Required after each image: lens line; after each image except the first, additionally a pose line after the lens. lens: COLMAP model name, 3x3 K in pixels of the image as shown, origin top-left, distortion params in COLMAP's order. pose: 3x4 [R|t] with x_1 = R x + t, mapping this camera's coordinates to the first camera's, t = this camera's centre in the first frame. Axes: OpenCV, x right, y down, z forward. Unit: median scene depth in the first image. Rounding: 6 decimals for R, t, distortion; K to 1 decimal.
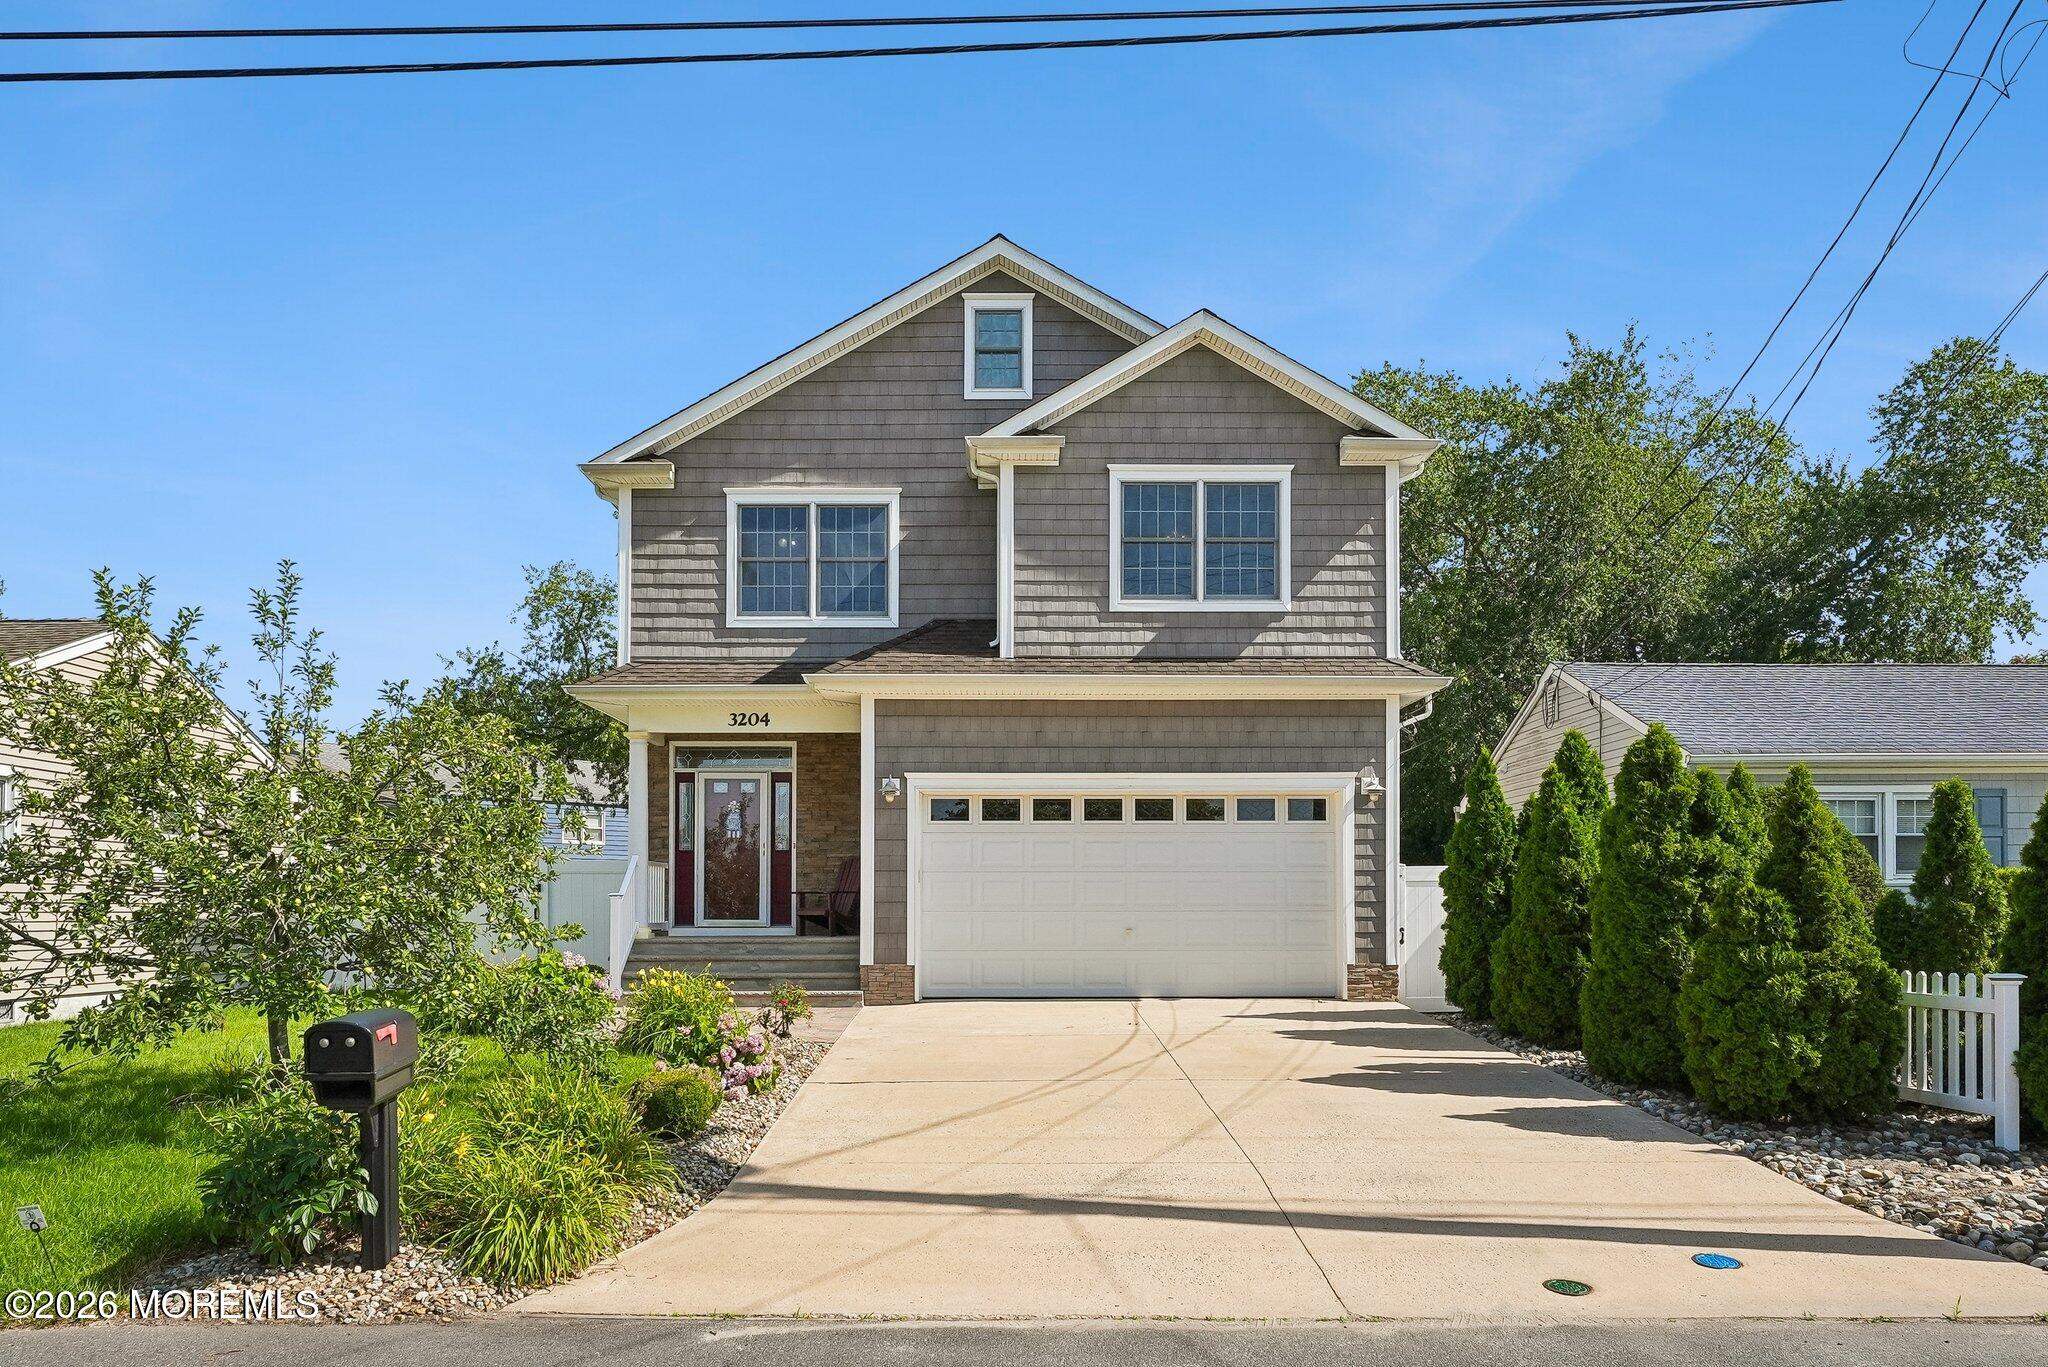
lens RADIAL K [[1414.0, 0, 1024.0], [0, 1414.0, 683.5], [0, 0, 1]] dist [-0.009004, -0.001670]
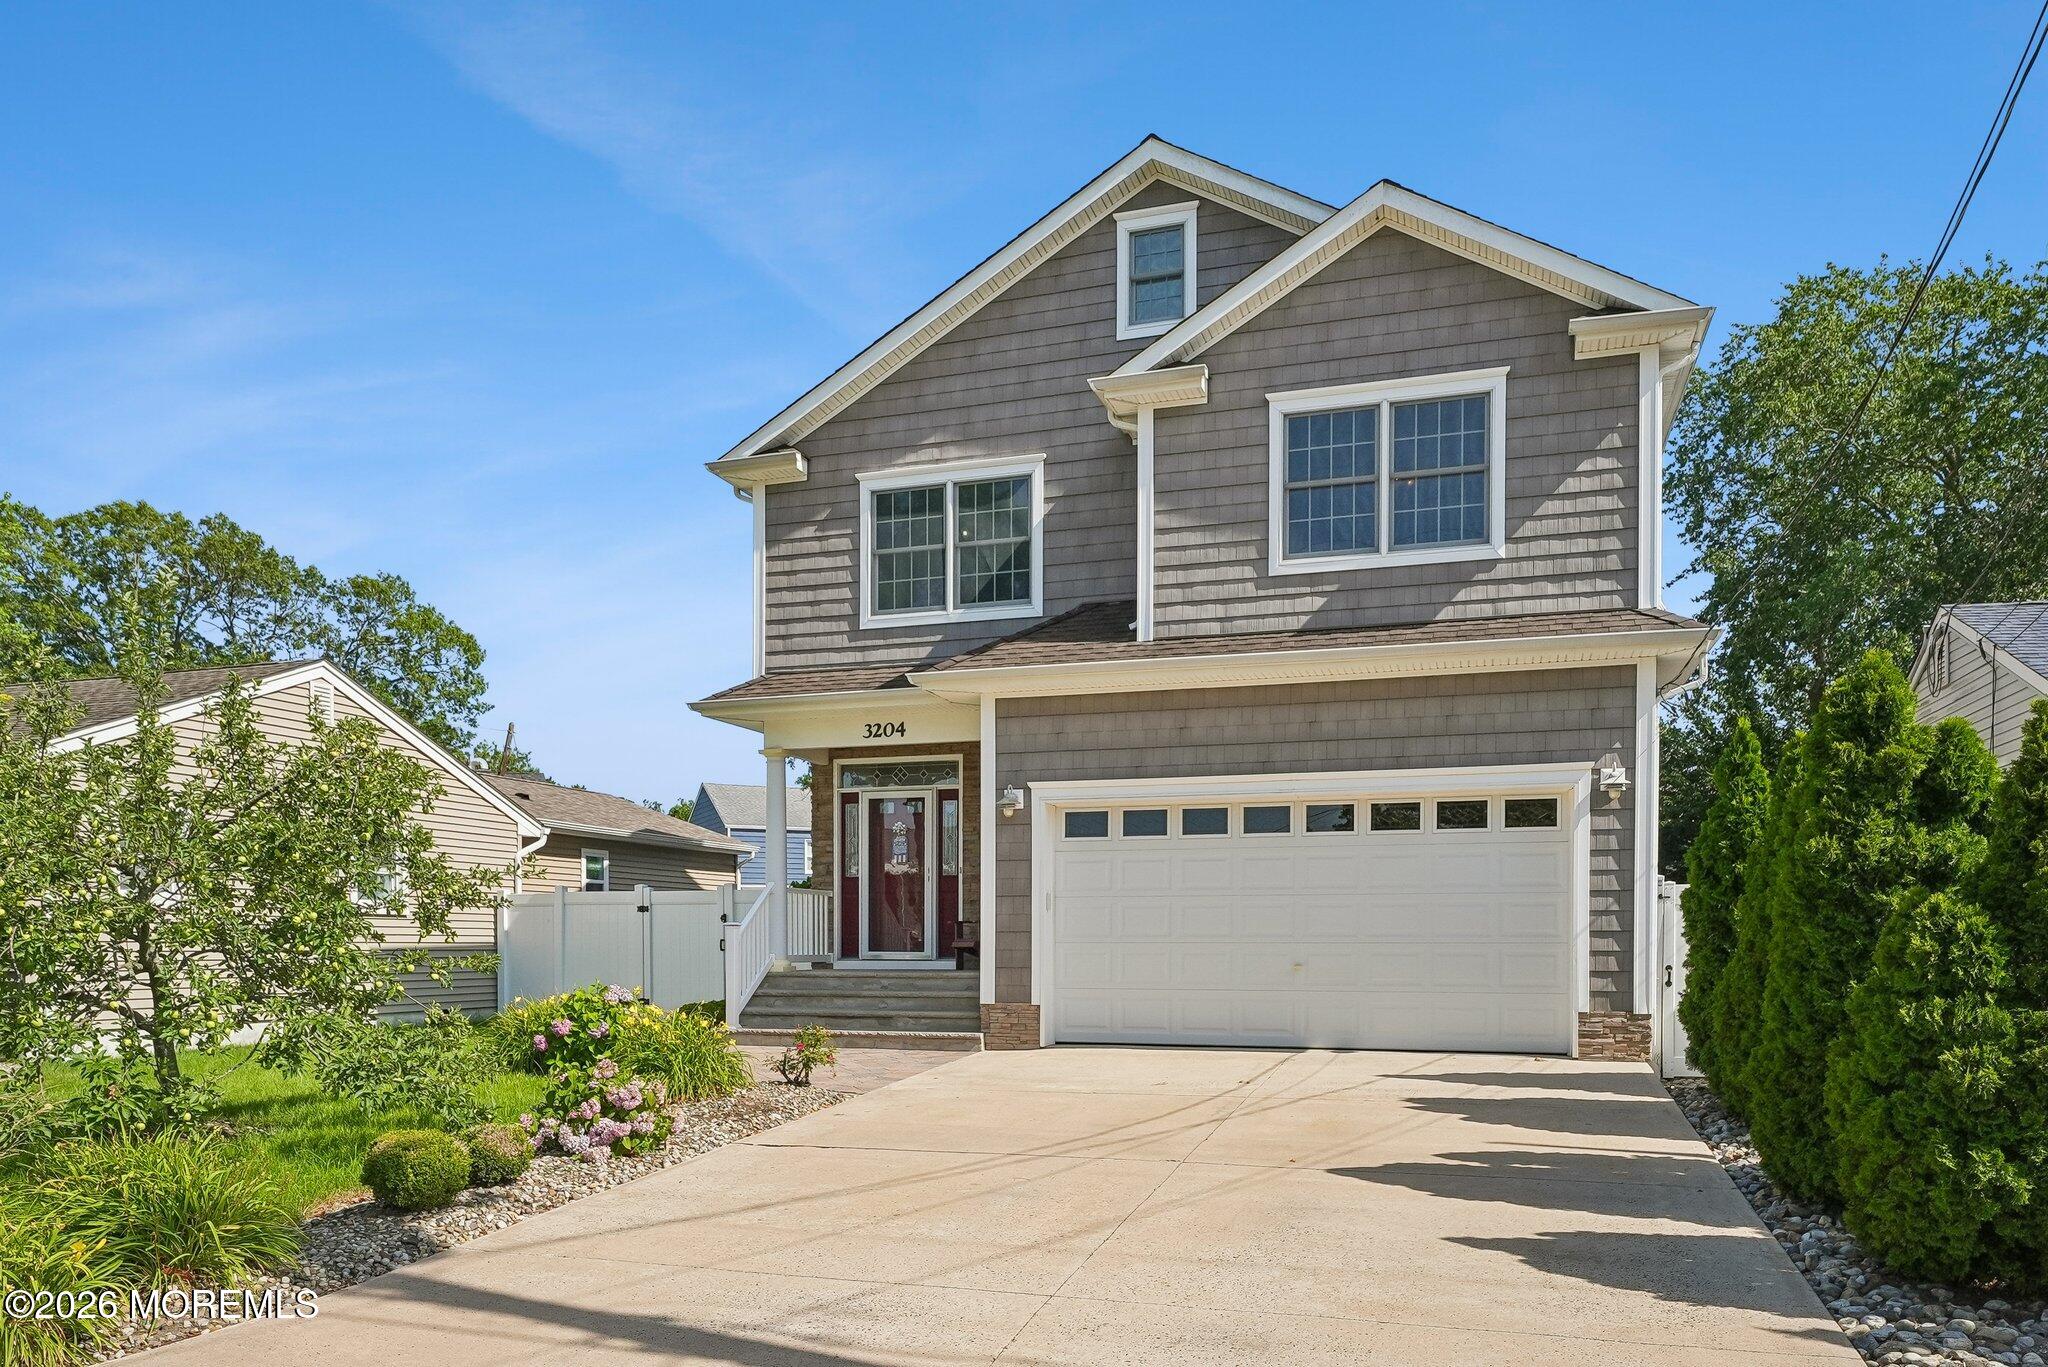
lens RADIAL K [[1452.2, 0, 1024.4], [0, 1452.2, 792.0], [0, 0, 1]] dist [-0.001577, -0.003091]
pose [[0.947931, -0.031411, -0.316924, 0.188086], [0.048546, 0.997747, 0.046312, 0.027374], [0.314755, -0.059286, 0.947320, 0.159582]]
